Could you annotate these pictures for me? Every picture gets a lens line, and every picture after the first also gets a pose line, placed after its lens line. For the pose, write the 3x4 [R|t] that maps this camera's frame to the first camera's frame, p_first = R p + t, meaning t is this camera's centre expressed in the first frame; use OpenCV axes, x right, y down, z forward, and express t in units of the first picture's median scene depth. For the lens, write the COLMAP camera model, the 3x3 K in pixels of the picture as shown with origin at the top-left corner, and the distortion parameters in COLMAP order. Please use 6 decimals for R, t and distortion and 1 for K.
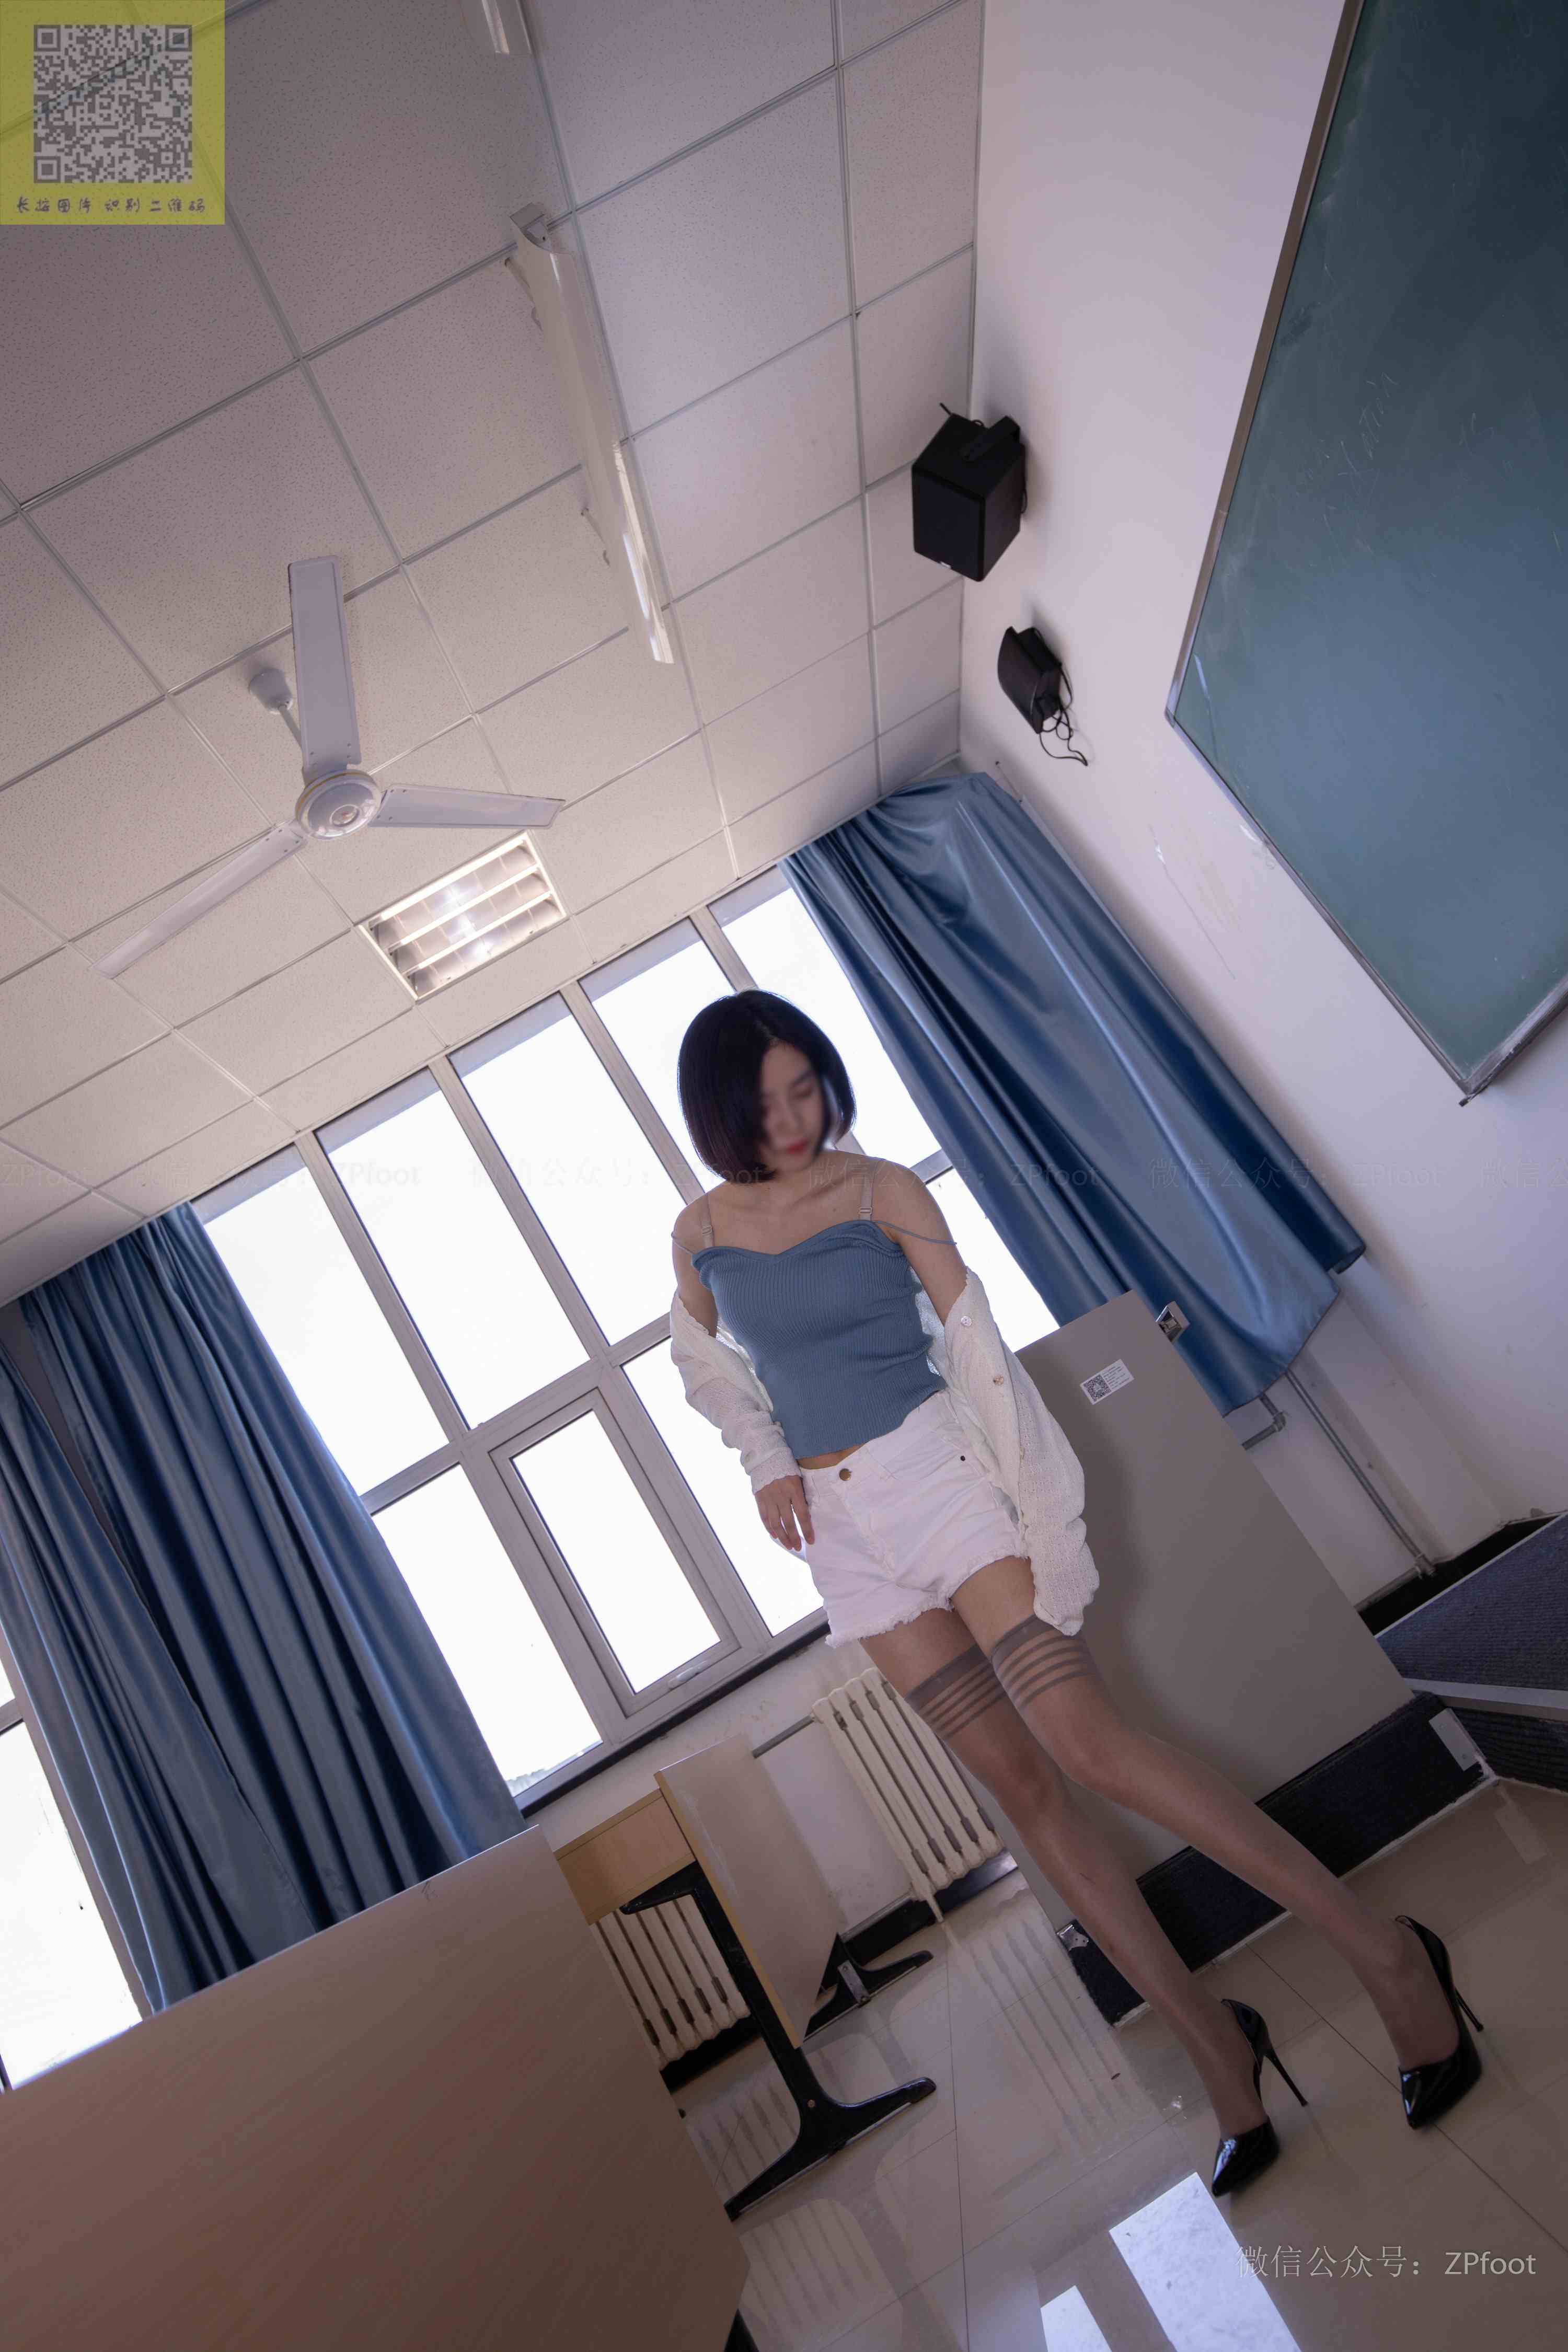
lens RADIAL K [[1584.5, 0, 780.5], [0, 1584.5, 1159.4], [0, 0, 1]] dist [0.000669, 0.004051]
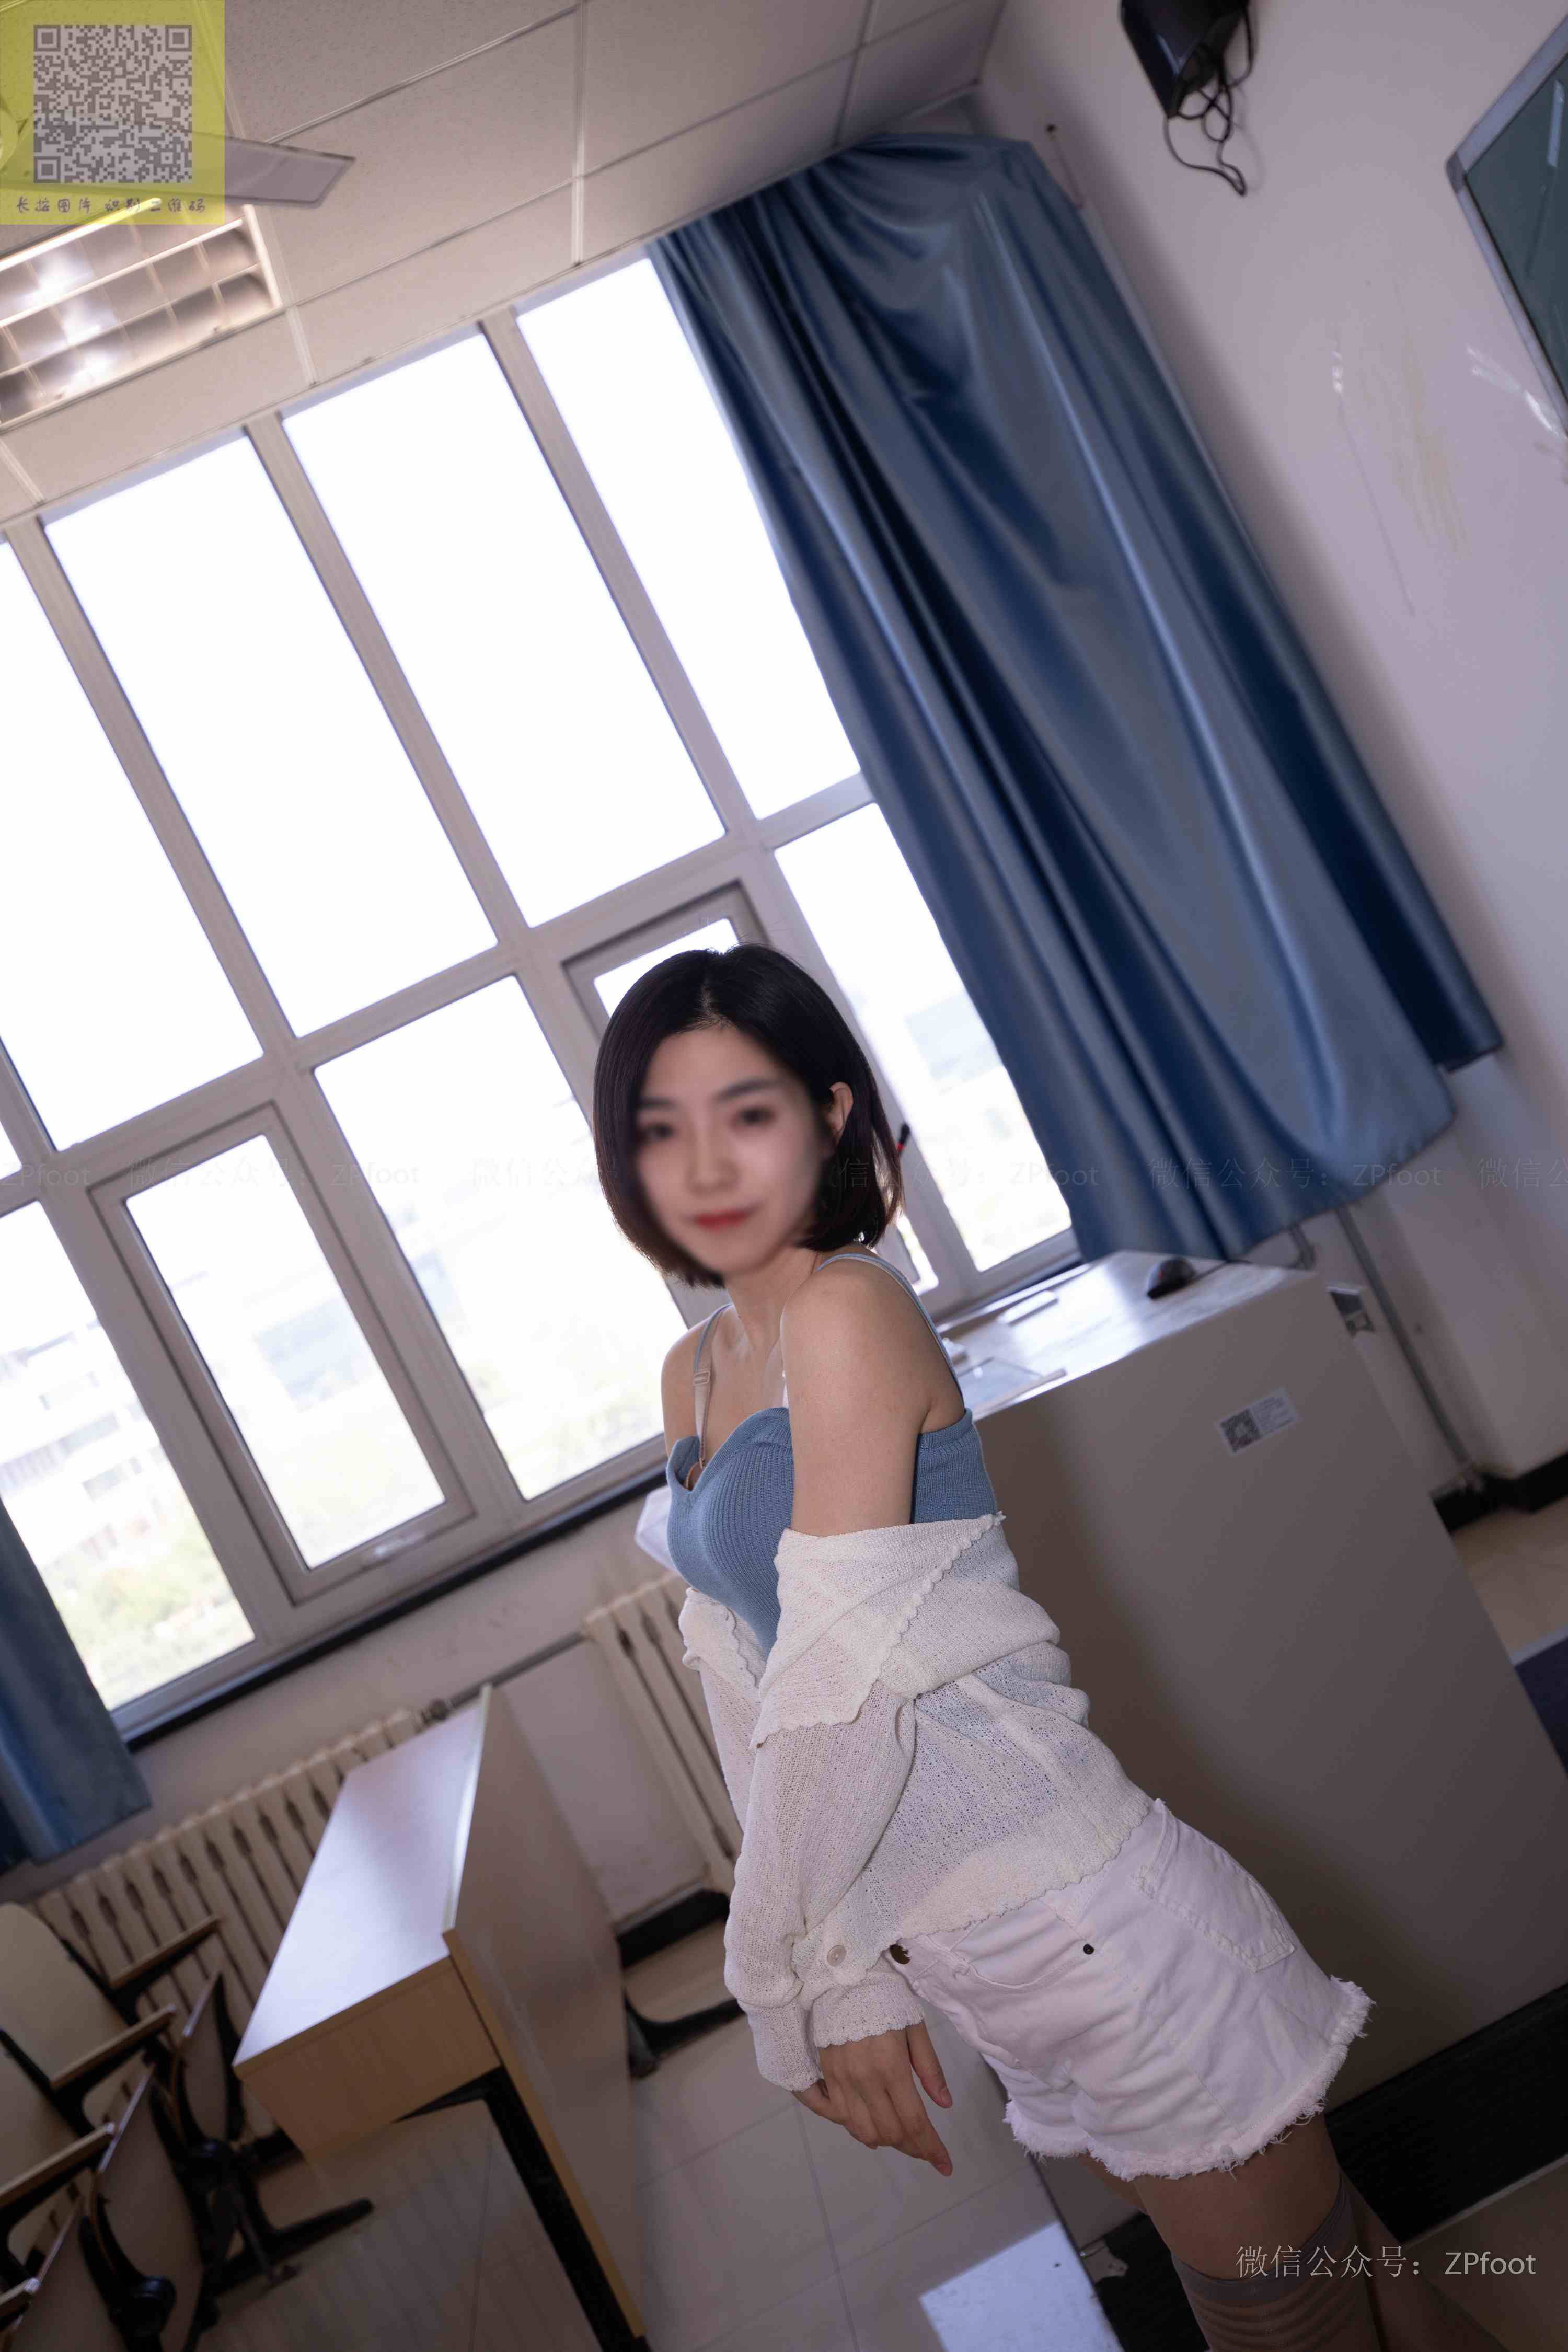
lens RADIAL K [[2212.8, 0, 778.5], [0, 2212.8, 1165.1], [0, 0, 1]] dist [0.036158, 0.003124]
pose [[0.980184, 0.079705, 0.181346, -0.087632], [-0.126057, 0.957168, 0.260650, -0.097600], [-0.152803, -0.278345, 0.948249, 0.152733]]
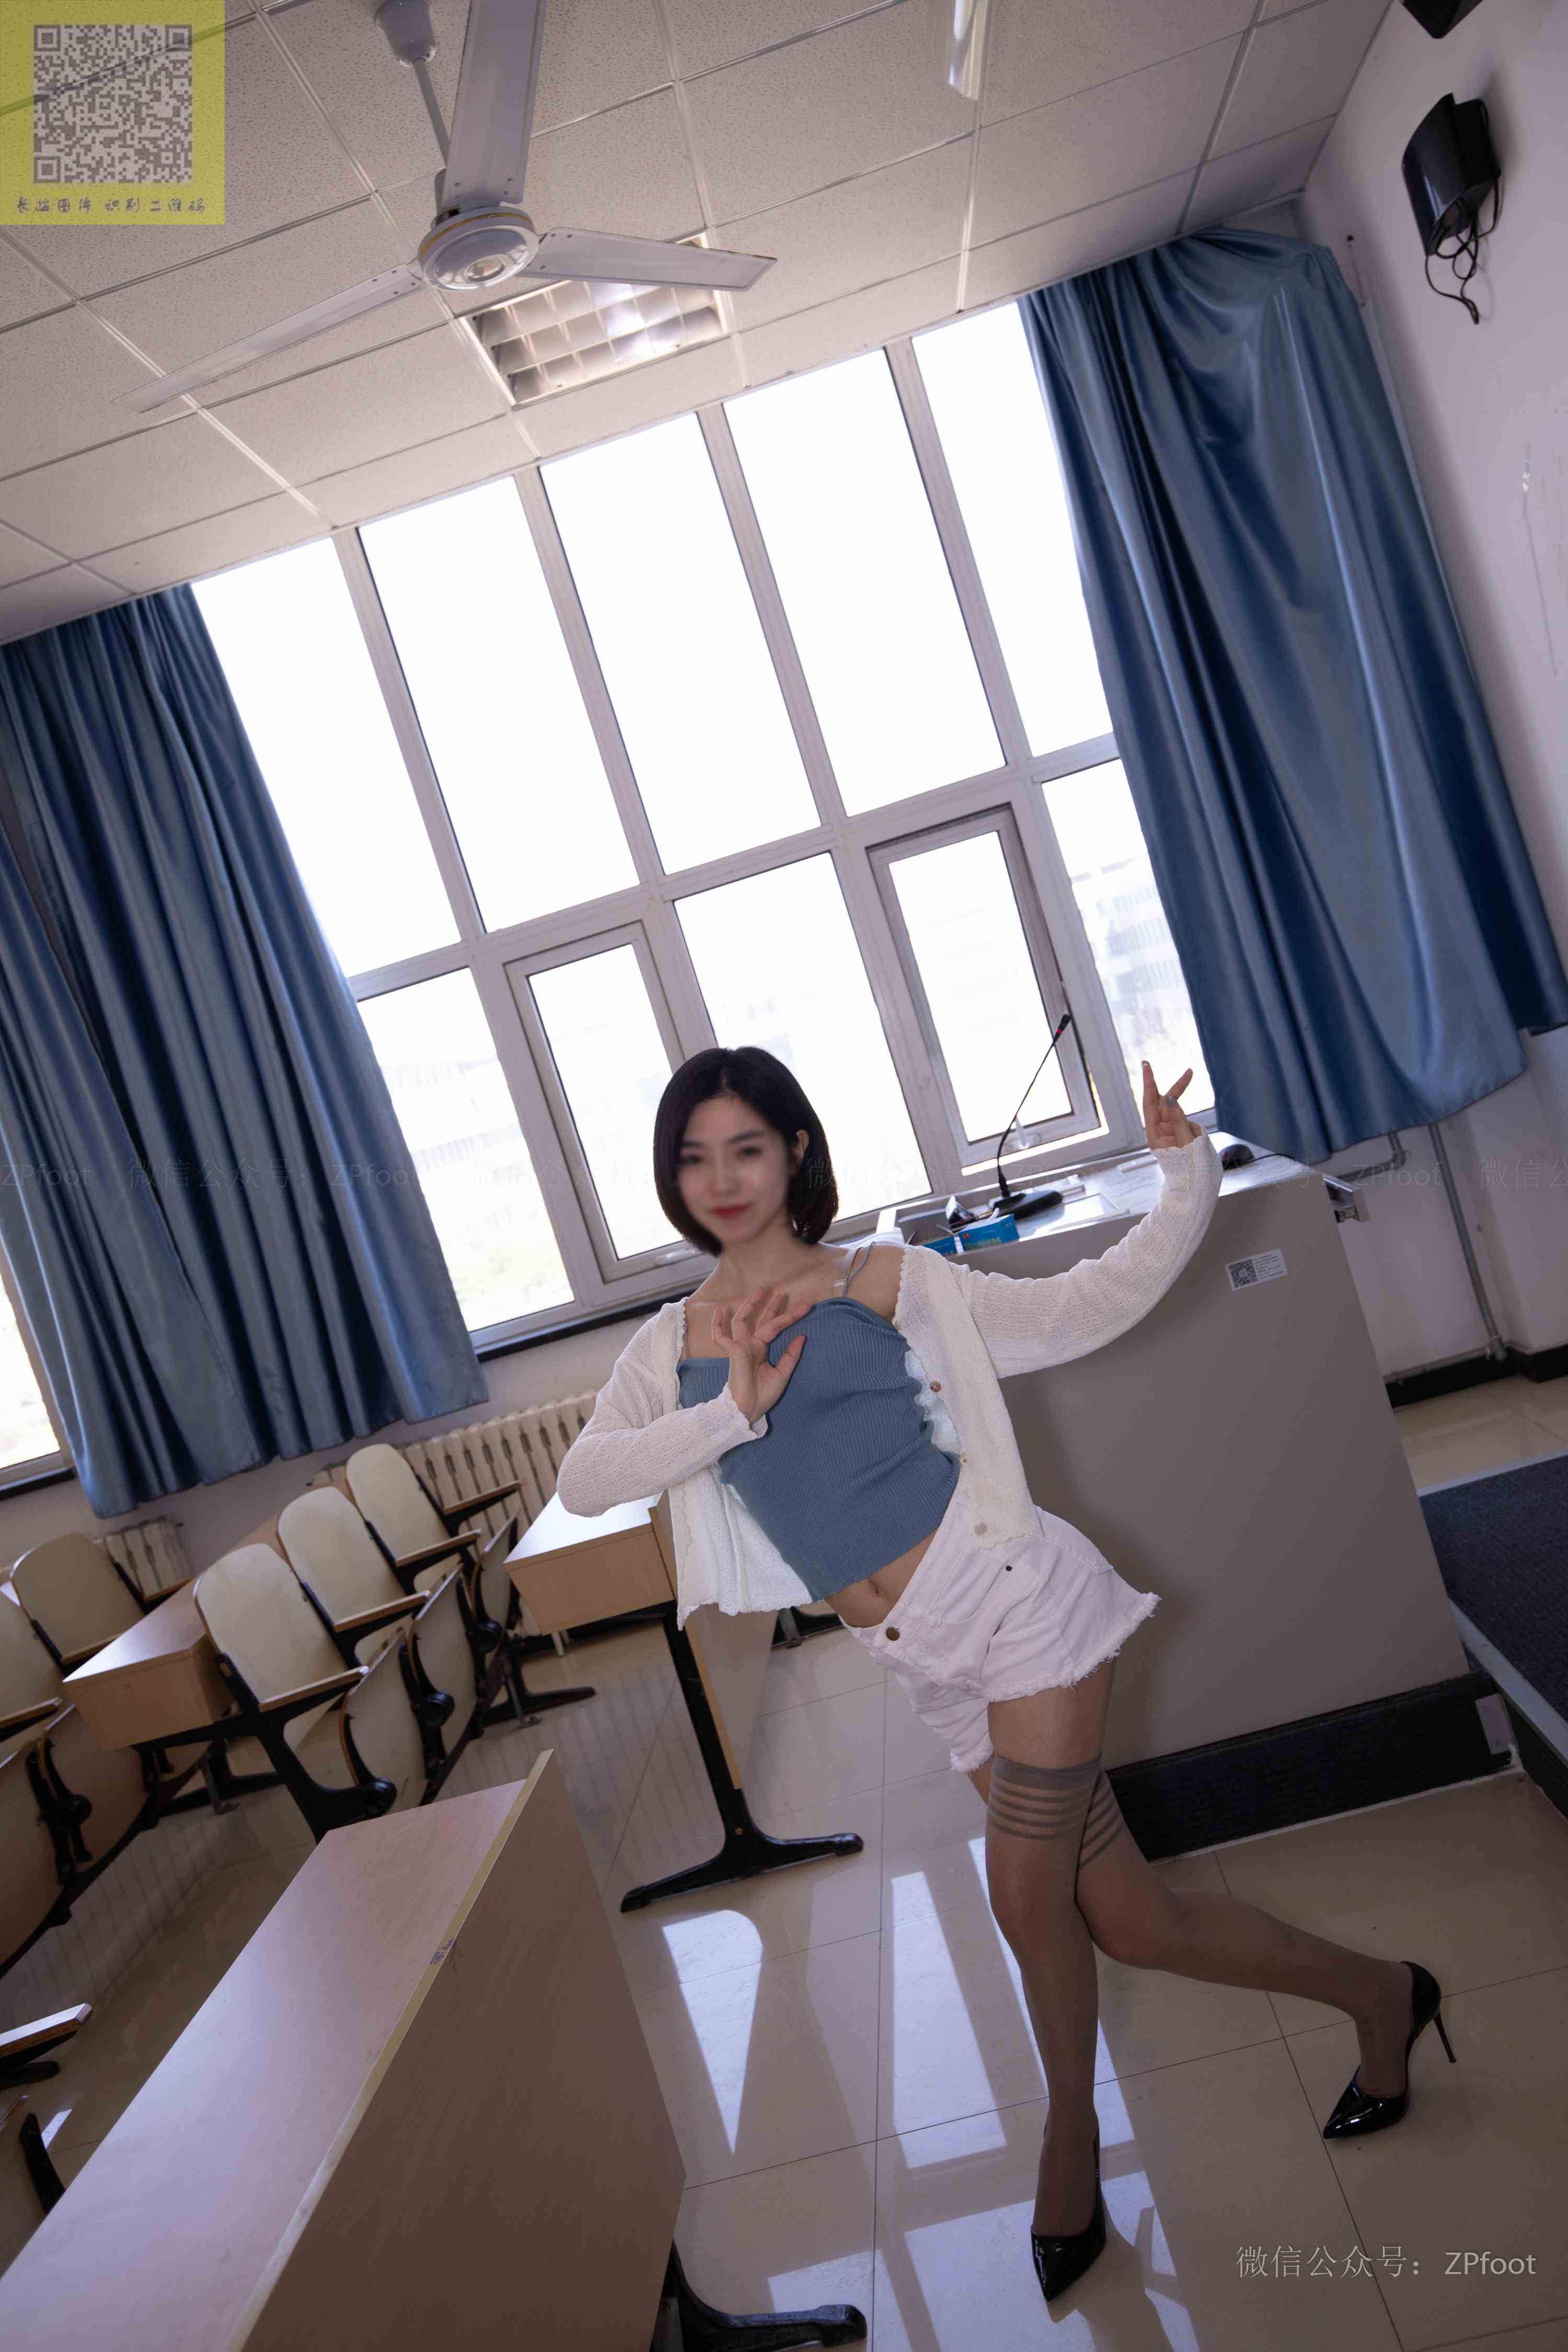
lens RADIAL K [[1802.2, 0, 776.2], [0, 1802.2, 1174.7], [0, 0, 1]] dist [0.010742, 0.007342]
pose [[0.972928, 0.227008, 0.043333, -0.064010], [-0.225946, 0.894929, 0.384774, -0.140681], [0.048567, -0.384148, 0.921993, 0.066065]]
